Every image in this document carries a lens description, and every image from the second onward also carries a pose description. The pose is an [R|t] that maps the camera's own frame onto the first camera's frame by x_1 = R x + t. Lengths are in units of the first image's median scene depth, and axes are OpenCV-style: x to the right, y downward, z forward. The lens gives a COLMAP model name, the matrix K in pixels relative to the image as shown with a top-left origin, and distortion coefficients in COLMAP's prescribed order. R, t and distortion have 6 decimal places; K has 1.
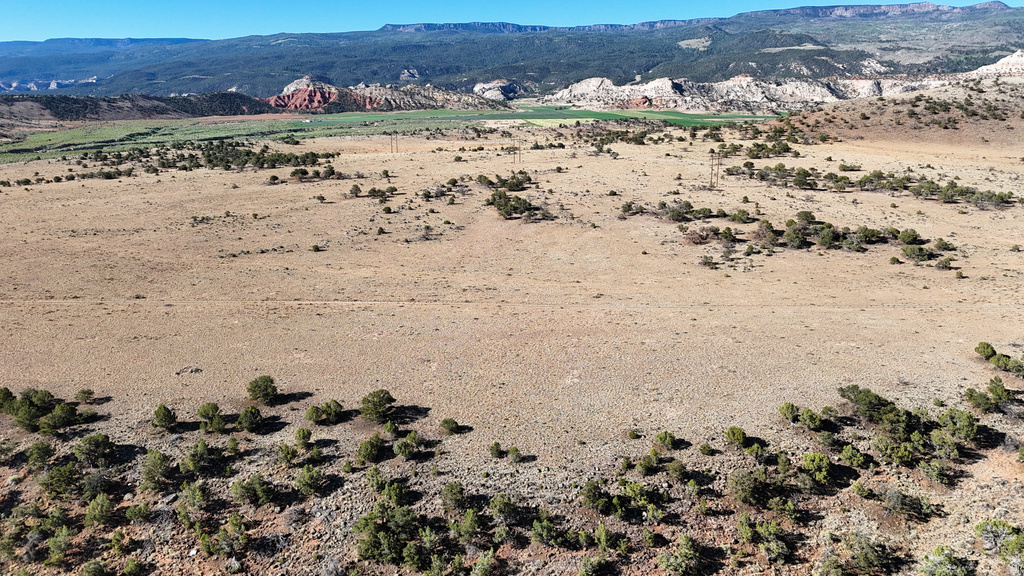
lens RADIAL K [[743.7, 0, 512.8], [0, 743.7, 280.3], [0, 0, 1]] dist [0.053799, -0.045559]
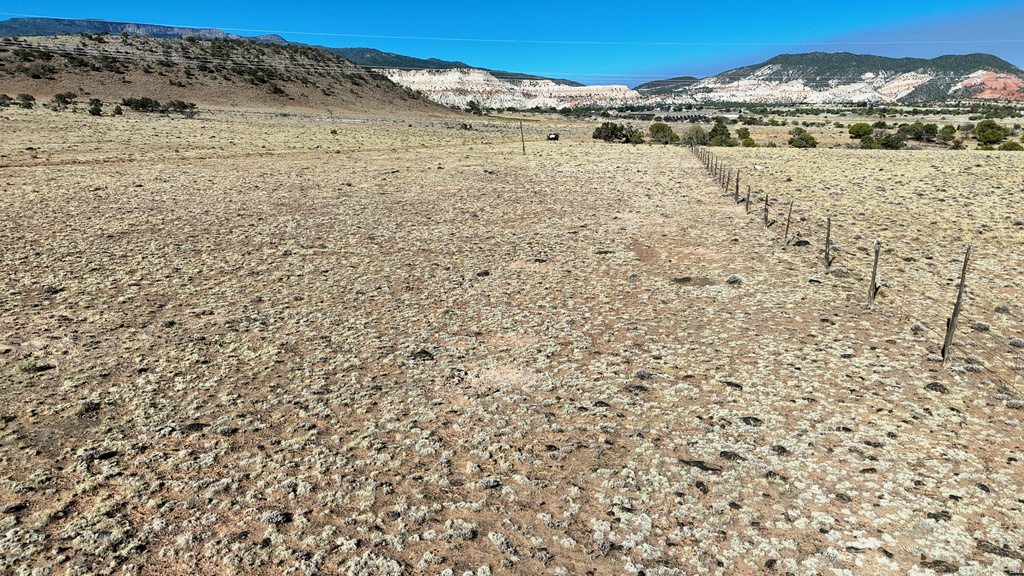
lens RADIAL K [[743.7, 0, 510.9], [0, 743.7, 286.0], [0, 0, 1]] dist [0.053799, -0.045559]
pose [[0.680152, -0.145065, 0.718574, 0.080196], [0.162675, 0.985653, 0.045005, 0.009451], [-0.714793, 0.086284, 0.693992, 0.043720]]
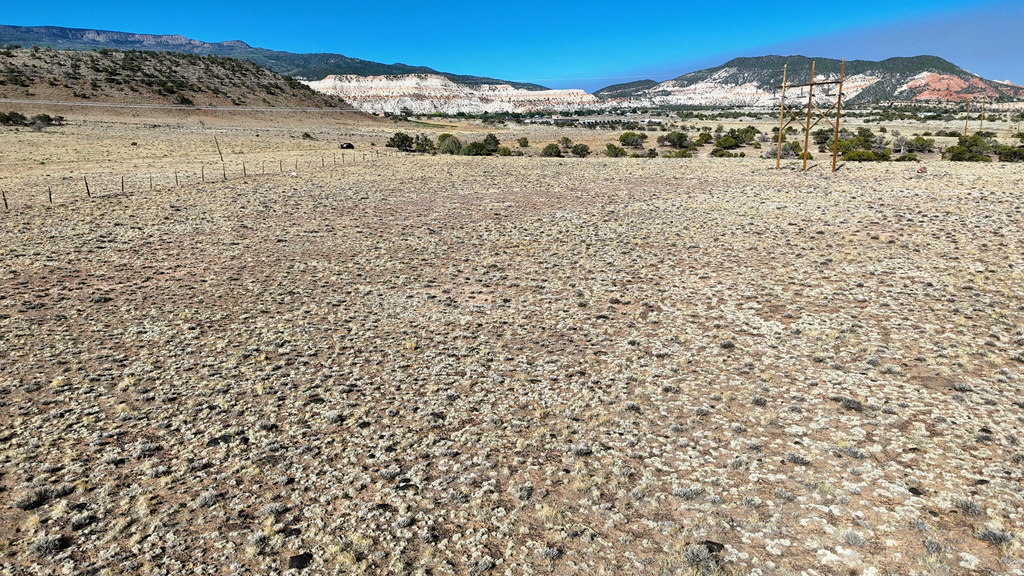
lens RADIAL K [[743.7, 0, 511.8], [0, 743.7, 287.2], [0, 0, 1]] dist [0.053799, -0.045559]
pose [[0.652290, -0.154506, 0.742055, 0.085795], [0.178561, 0.982774, 0.047666, 0.014386], [-0.736637, 0.101410, 0.668642, 0.019750]]
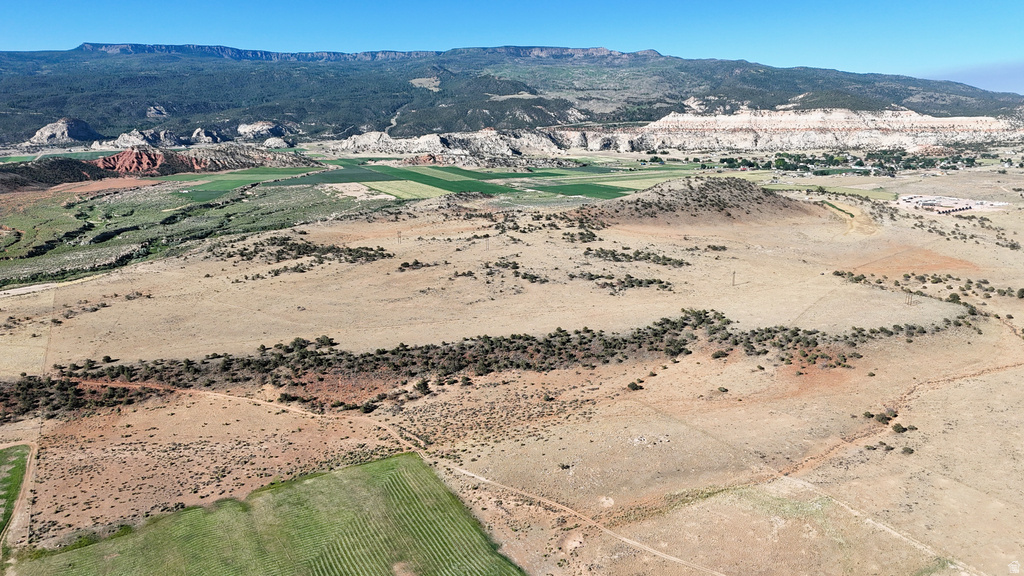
lens RADIAL K [[743.7, 0, 508.1], [0, 743.7, 290.9], [0, 0, 1]] dist [0.053799, -0.045559]
pose [[0.933640, -0.081509, 0.348817, -0.136598], [0.083634, 0.996456, 0.008991, -0.010757], [-0.348314, 0.020779, 0.937148, -0.203458]]
